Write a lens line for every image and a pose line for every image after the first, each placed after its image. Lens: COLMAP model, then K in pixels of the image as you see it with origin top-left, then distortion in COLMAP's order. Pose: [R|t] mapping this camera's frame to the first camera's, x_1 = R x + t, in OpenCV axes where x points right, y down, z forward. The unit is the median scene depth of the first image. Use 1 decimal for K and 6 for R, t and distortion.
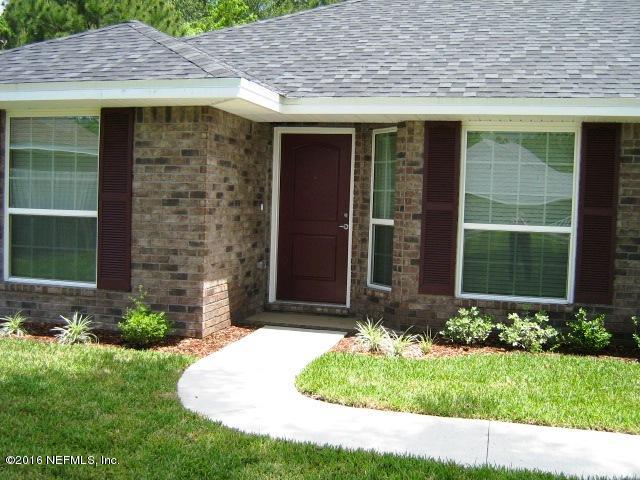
lens RADIAL K [[777.3, 0, 315.3], [0, 777.3, 237.3], [0, 0, 1]] dist [-0.107823, 0.000000]
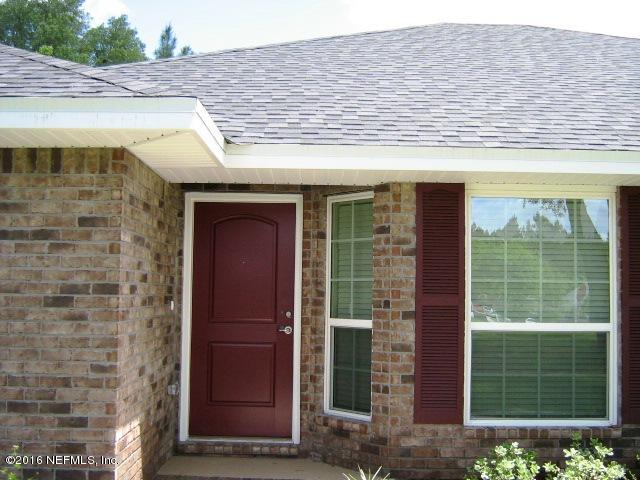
lens RADIAL K [[777.3, 0, 325.2], [0, 777.3, 245.2], [0, 0, 1]] dist [-0.107823, 0.000000]
pose [[0.965666, 0.000250, 0.259788, -0.129998], [0.027086, 0.994453, -0.101639, -0.020335], [-0.258373, 0.105186, 0.960302, 0.327185]]
